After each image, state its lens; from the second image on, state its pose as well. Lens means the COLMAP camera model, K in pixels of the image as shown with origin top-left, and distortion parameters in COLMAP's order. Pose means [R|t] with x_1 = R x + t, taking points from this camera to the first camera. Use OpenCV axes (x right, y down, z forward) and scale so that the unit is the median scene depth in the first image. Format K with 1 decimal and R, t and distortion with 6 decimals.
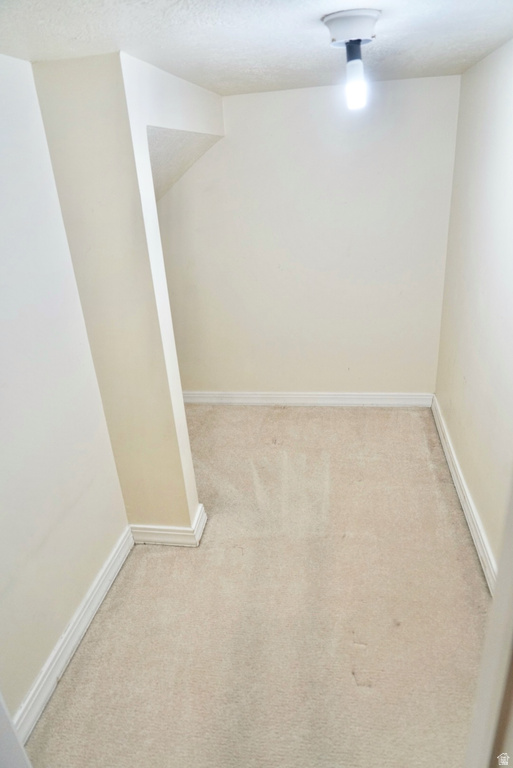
lens RADIAL K [[508.4, 0, 257.2], [0, 508.4, 381.9], [0, 0, 1]] dist [-0.043447, 0.027039]
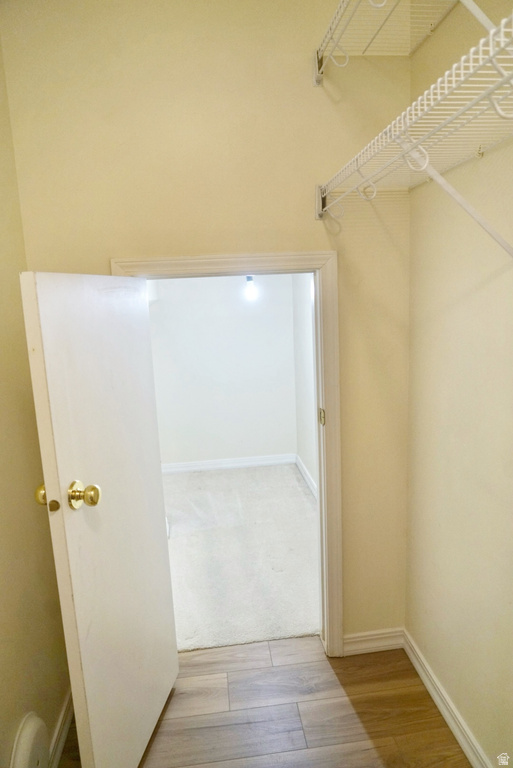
lens RADIAL K [[508.4, 0, 256.8], [0, 508.4, 384.4], [0, 0, 1]] dist [-0.043447, 0.027039]
pose [[0.962791, -0.029064, 0.268681, -0.197866], [0.096128, 0.966009, -0.239970, 0.195849], [-0.252574, 0.256869, 0.932858, -0.522170]]
